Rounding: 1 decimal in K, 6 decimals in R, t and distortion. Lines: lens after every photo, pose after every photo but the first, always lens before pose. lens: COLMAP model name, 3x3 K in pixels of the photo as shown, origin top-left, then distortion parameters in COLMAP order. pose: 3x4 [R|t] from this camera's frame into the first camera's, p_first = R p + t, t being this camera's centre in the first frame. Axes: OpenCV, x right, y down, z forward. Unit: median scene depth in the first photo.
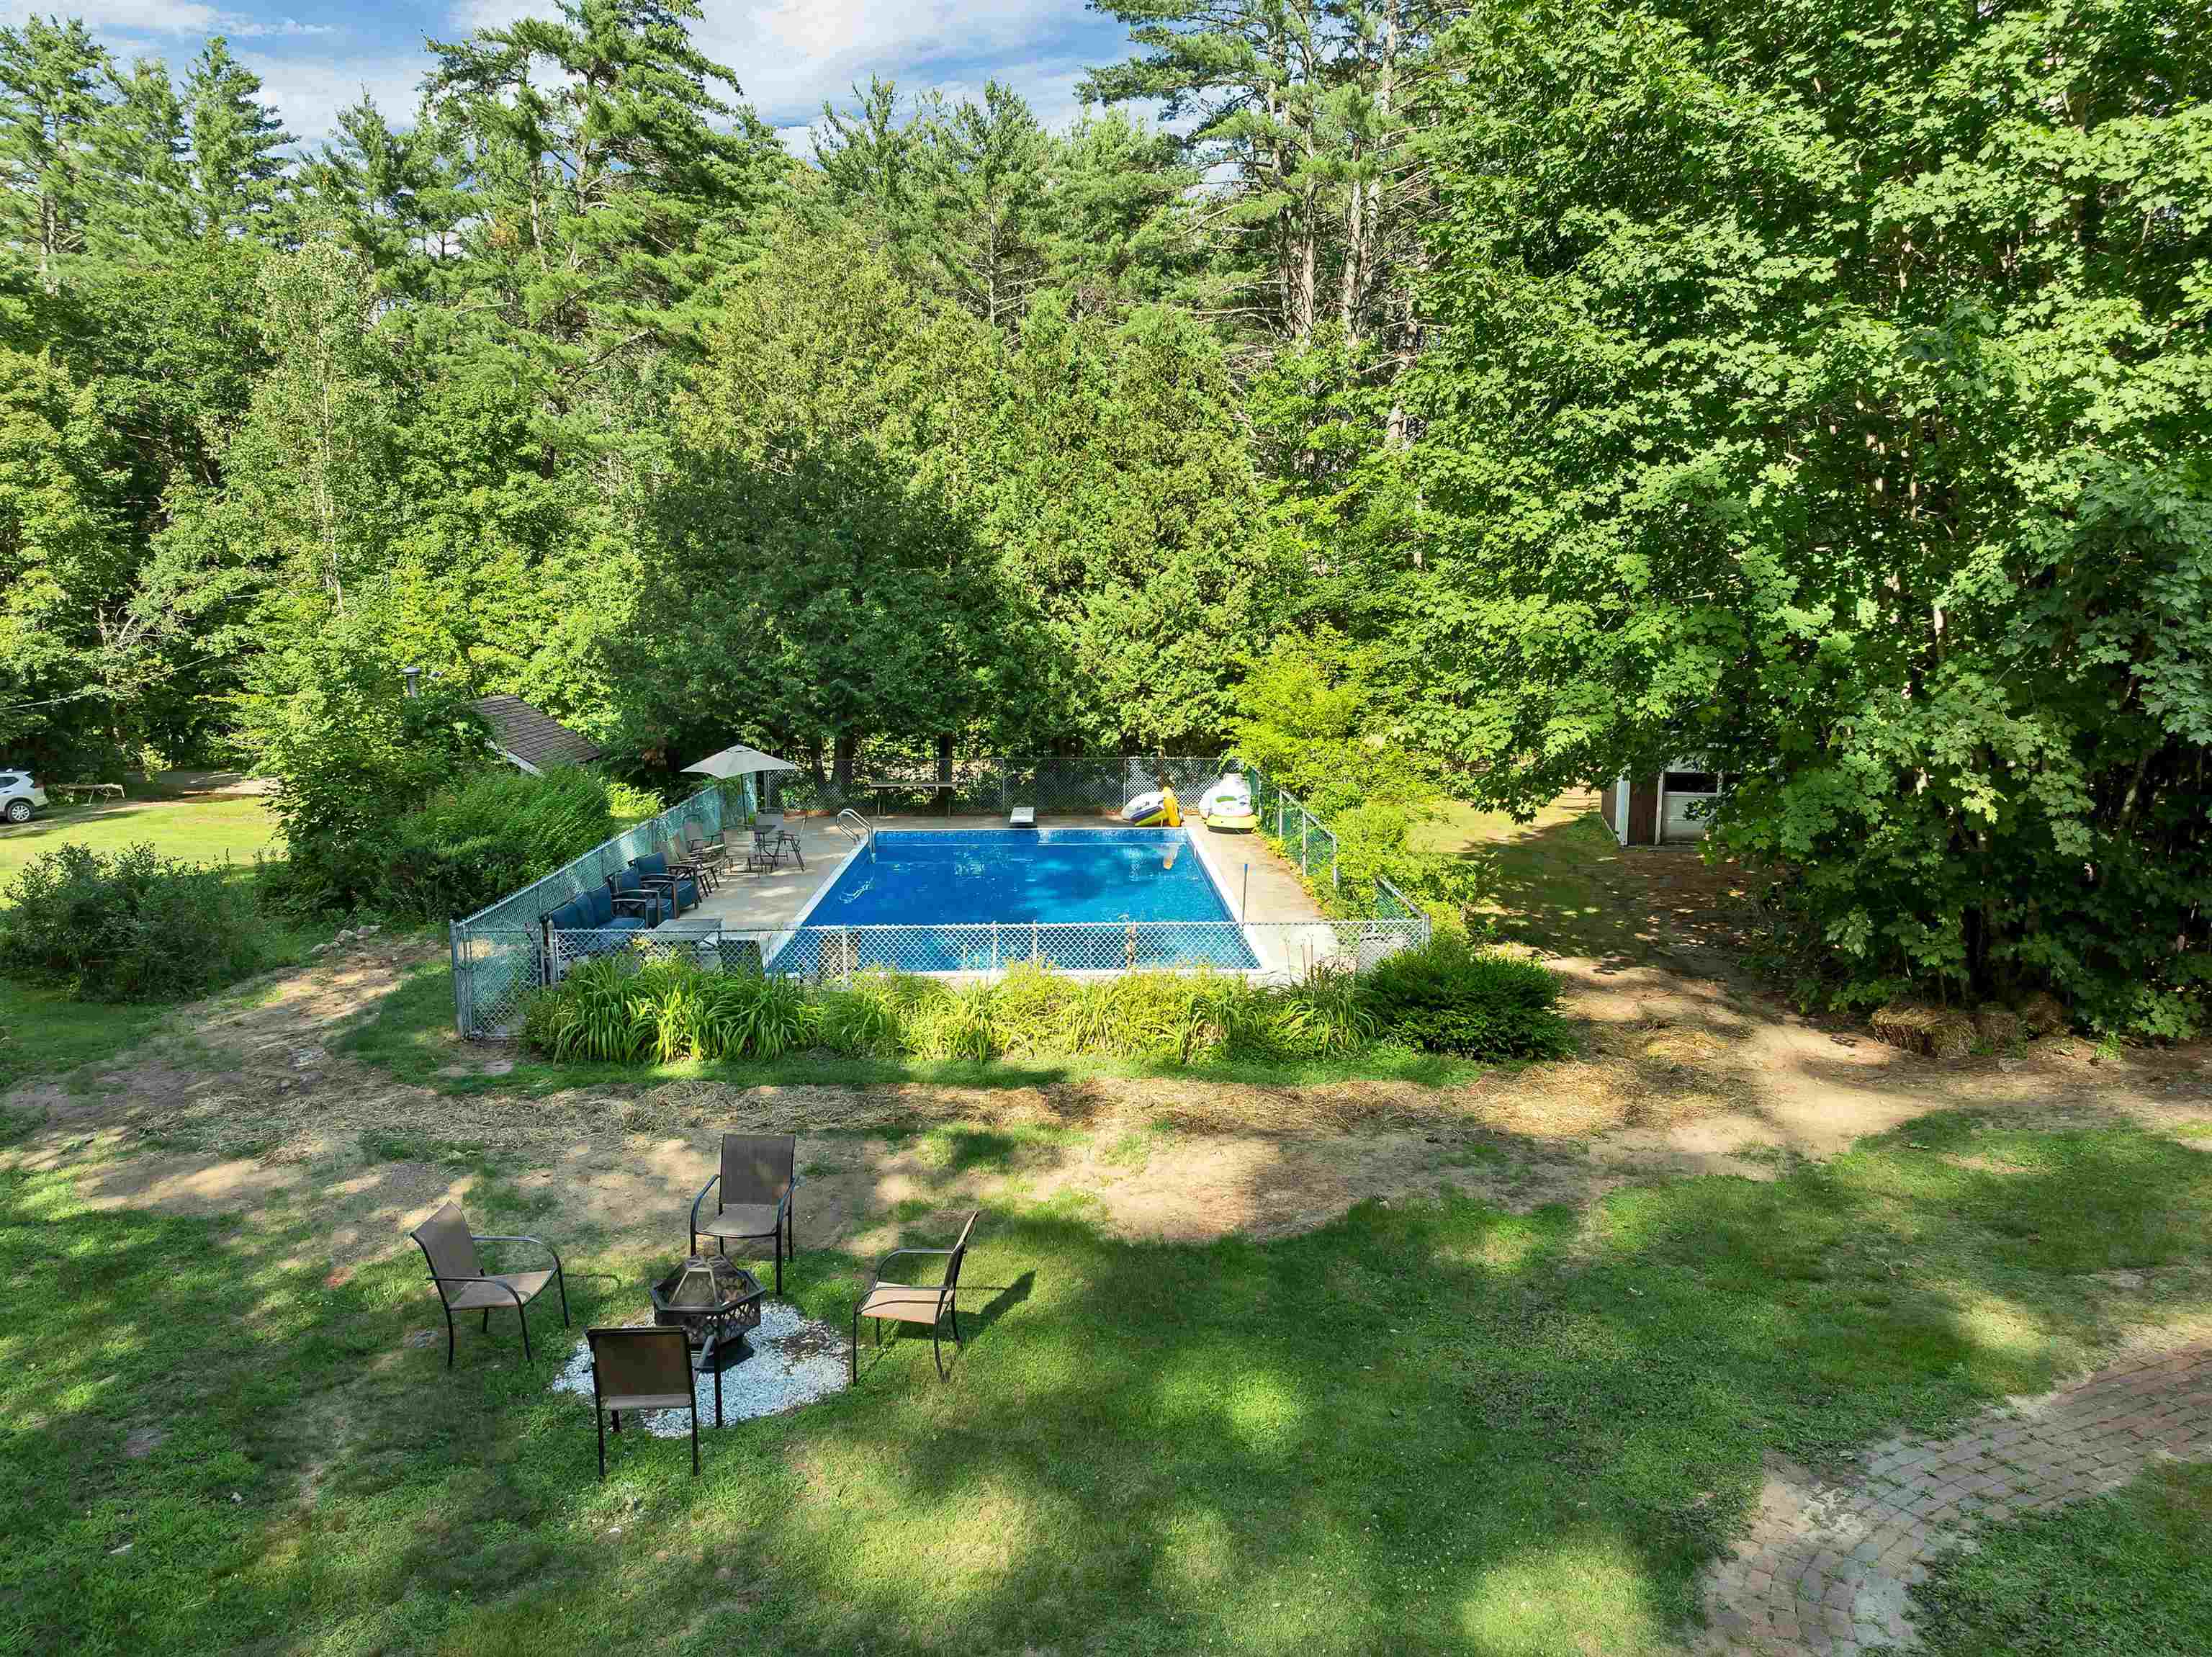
lens RADIAL K [[1598.1, 0, 1098.5], [0, 1598.1, 839.7], [0, 0, 1]] dist [-0.053825, 0.030157]
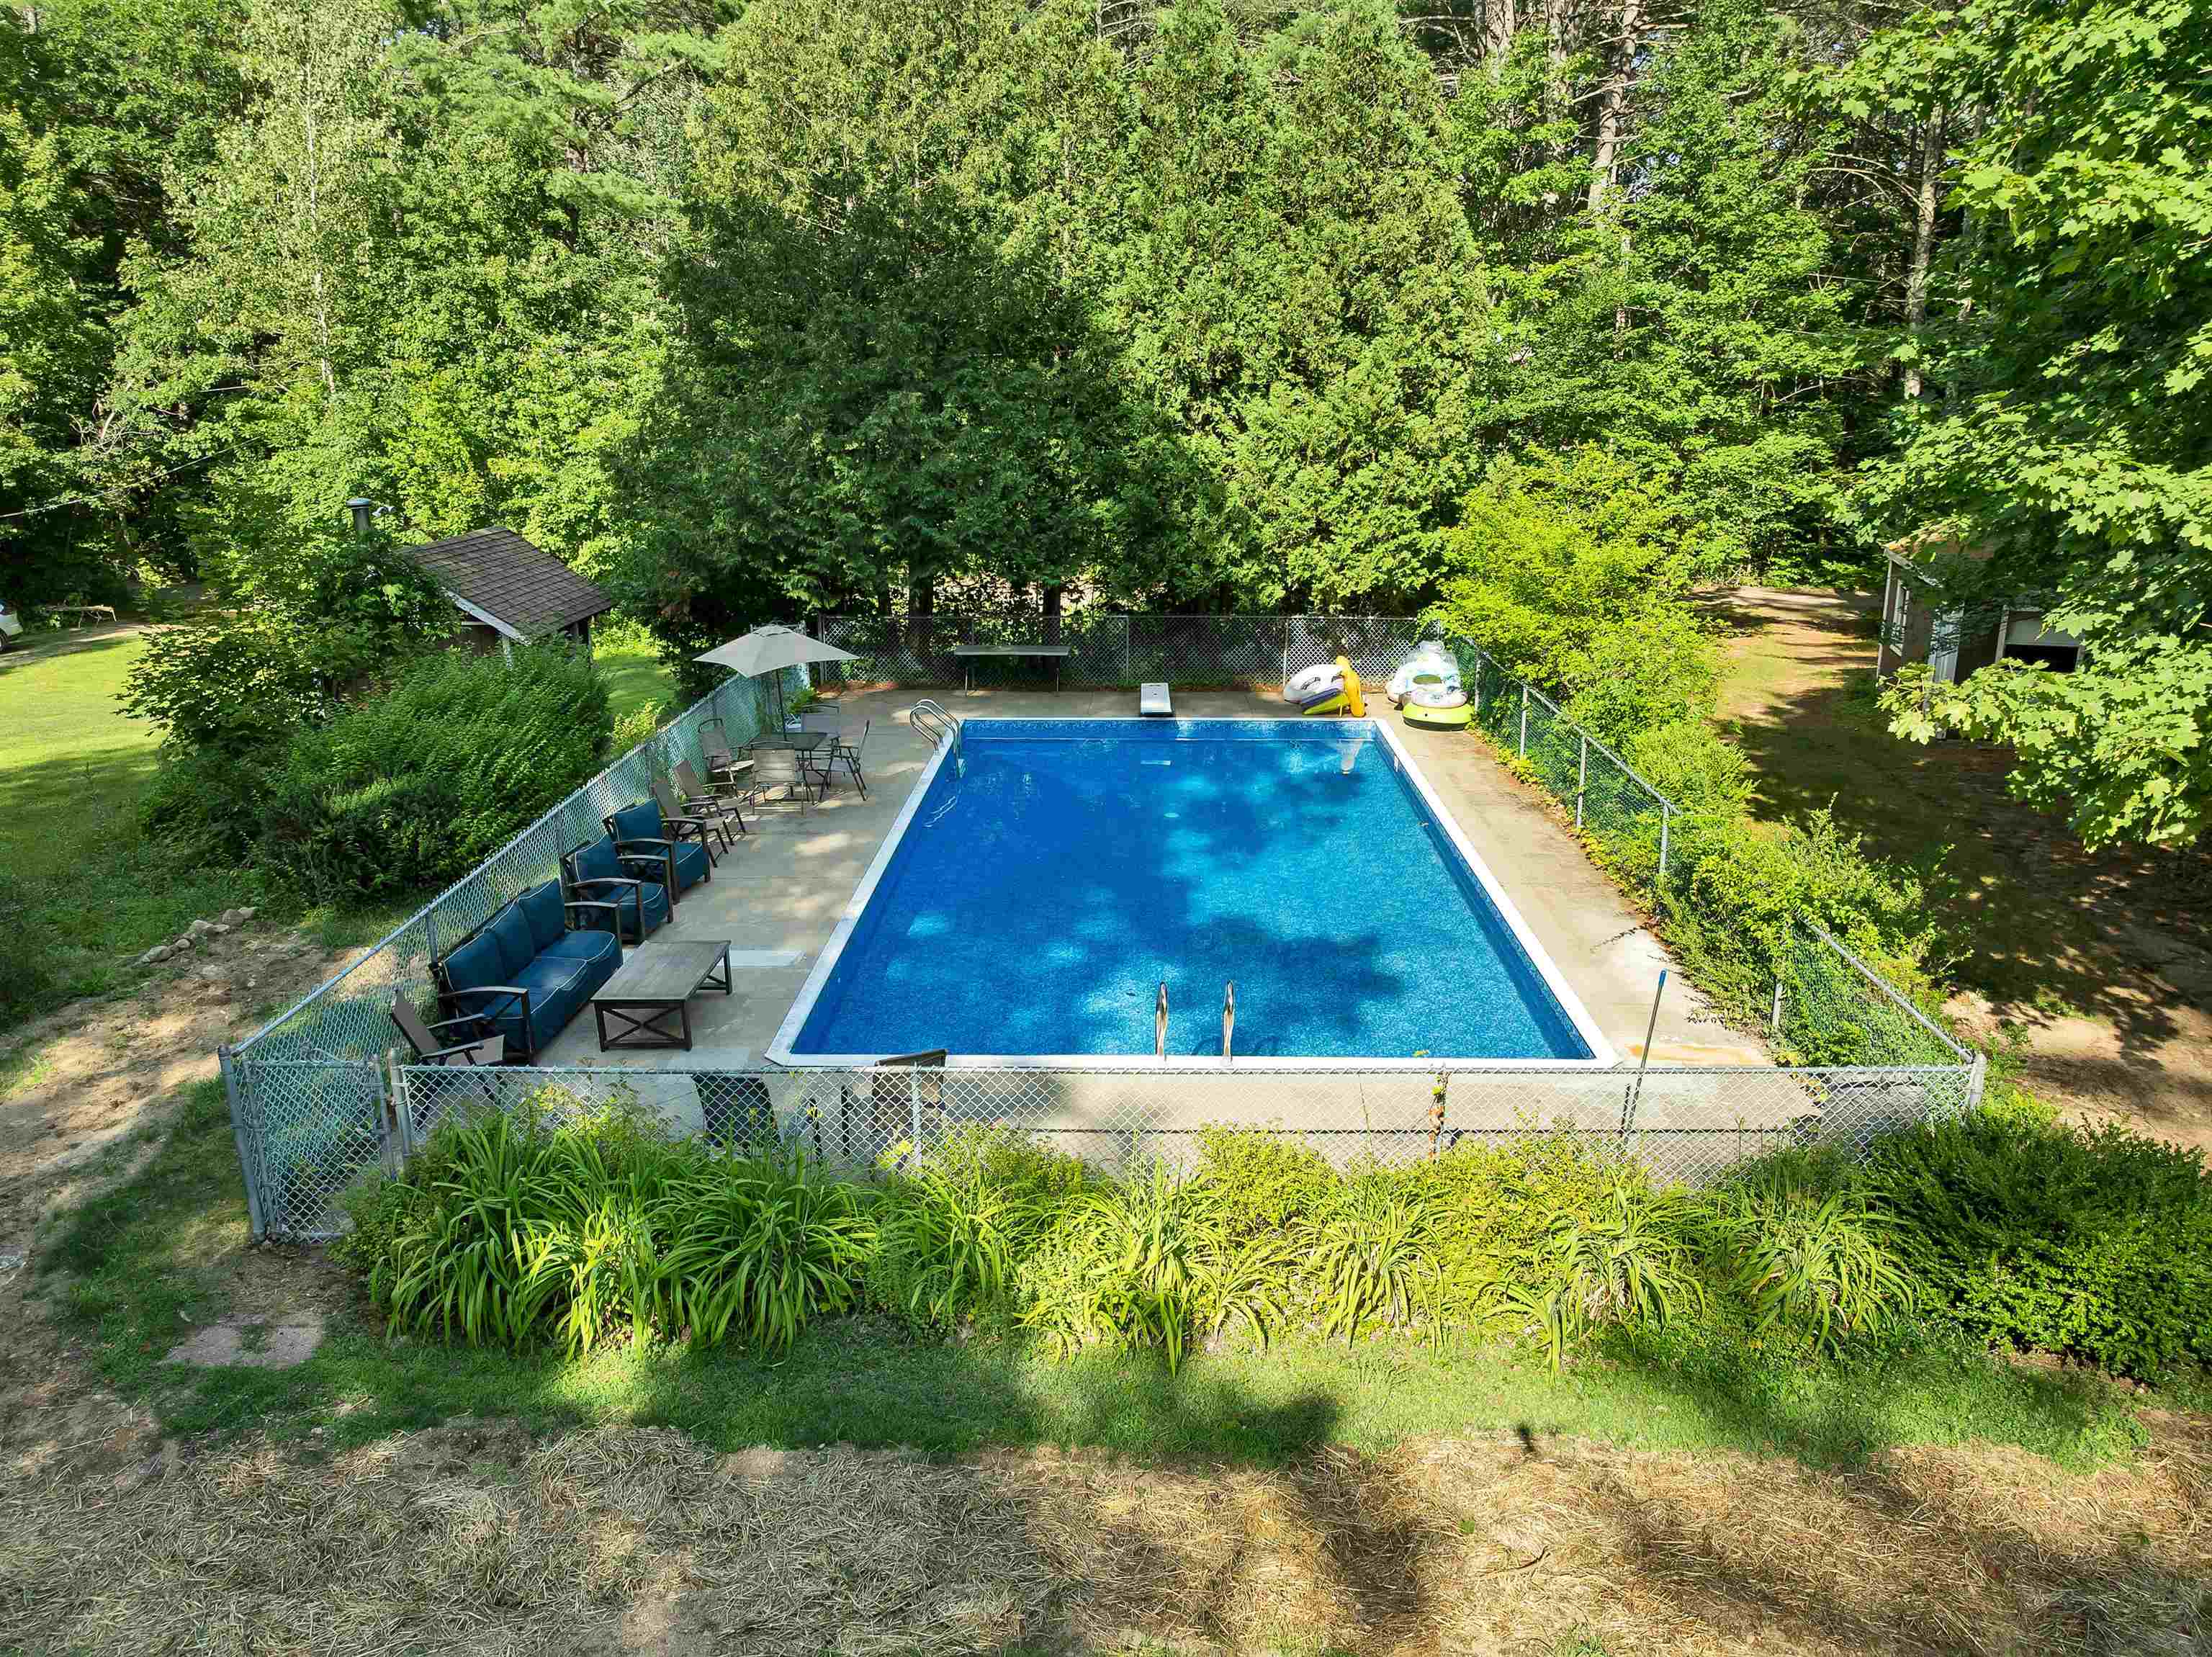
lens RADIAL K [[1598.1, 0, 1120.6], [0, 1598.1, 834.1], [0, 0, 1]] dist [-0.053825, 0.030157]
pose [[0.999226, 0.010053, -0.038030, -0.034532], [-0.004944, 0.991219, 0.132137, -0.051077], [0.039025, -0.131847, 0.990502, 0.241452]]
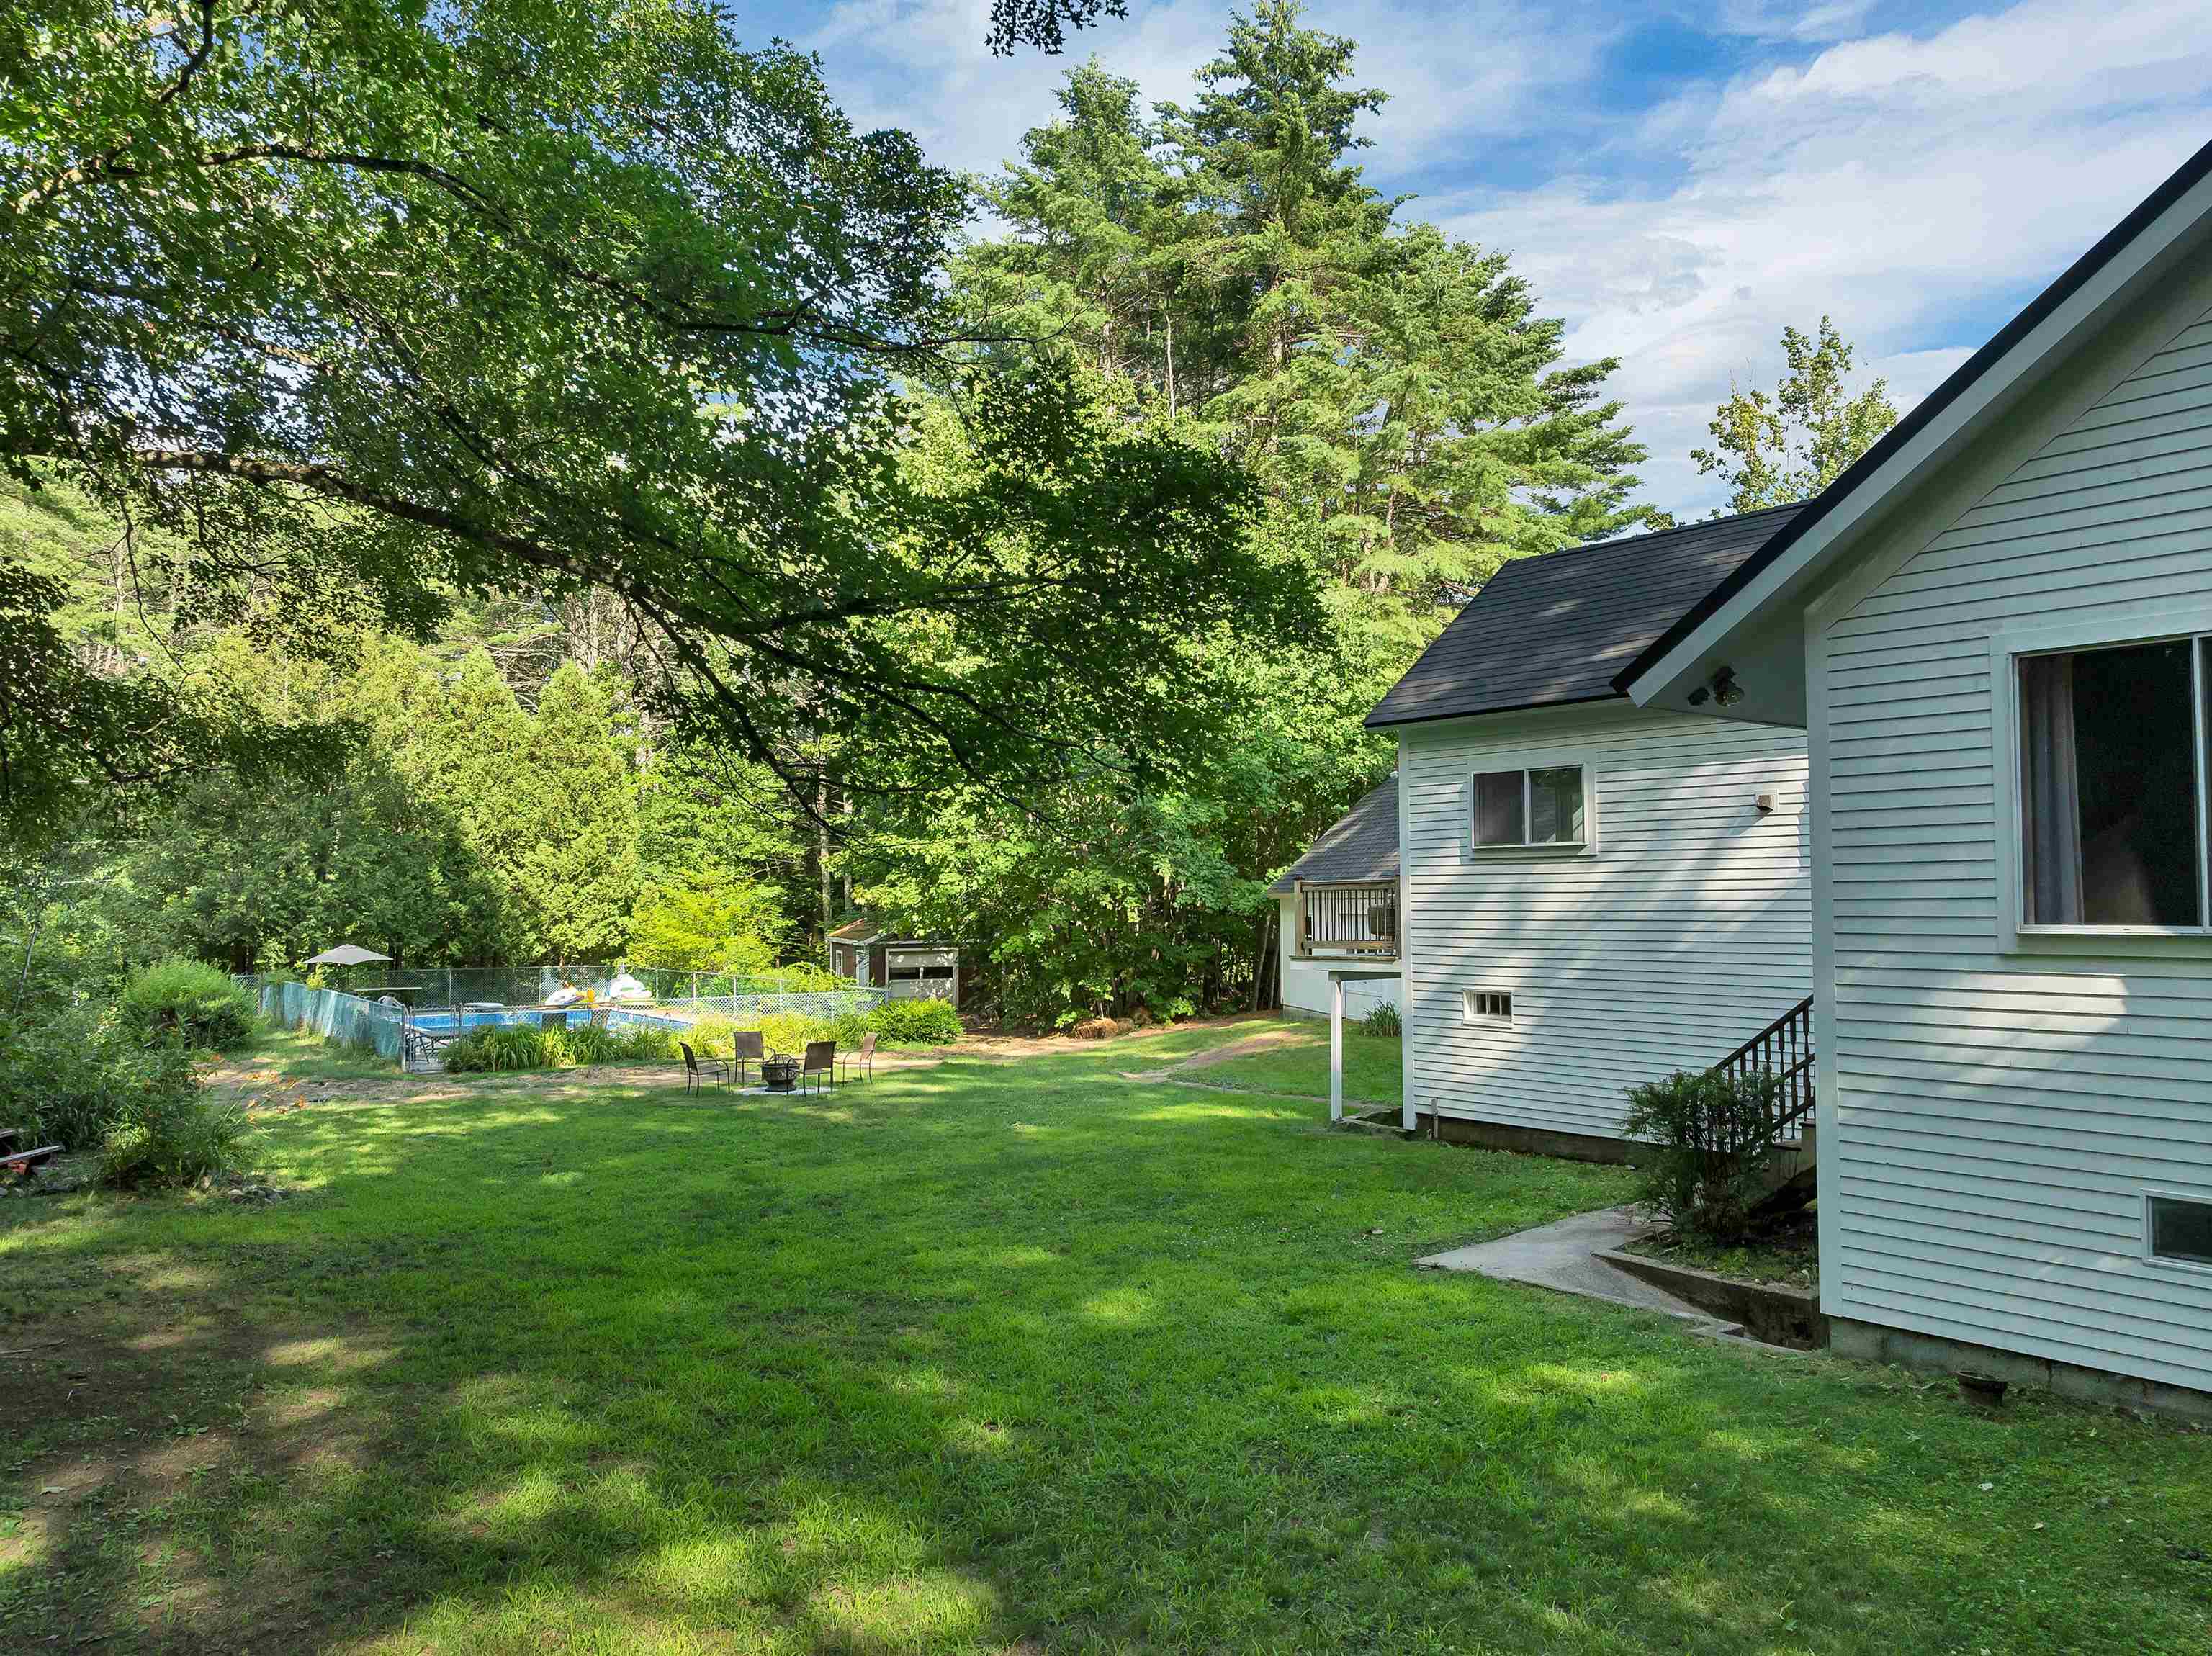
lens RADIAL K [[1598.0, 0, 1102.4], [0, 1598.0, 825.6], [0, 0, 1]] dist [-0.053825, 0.030157]
pose [[0.828932, 0.021874, 0.558922, -0.375649], [0.087533, 0.981851, -0.168245, 0.109908], [-0.552458, 0.188387, 0.811973, -0.455719]]
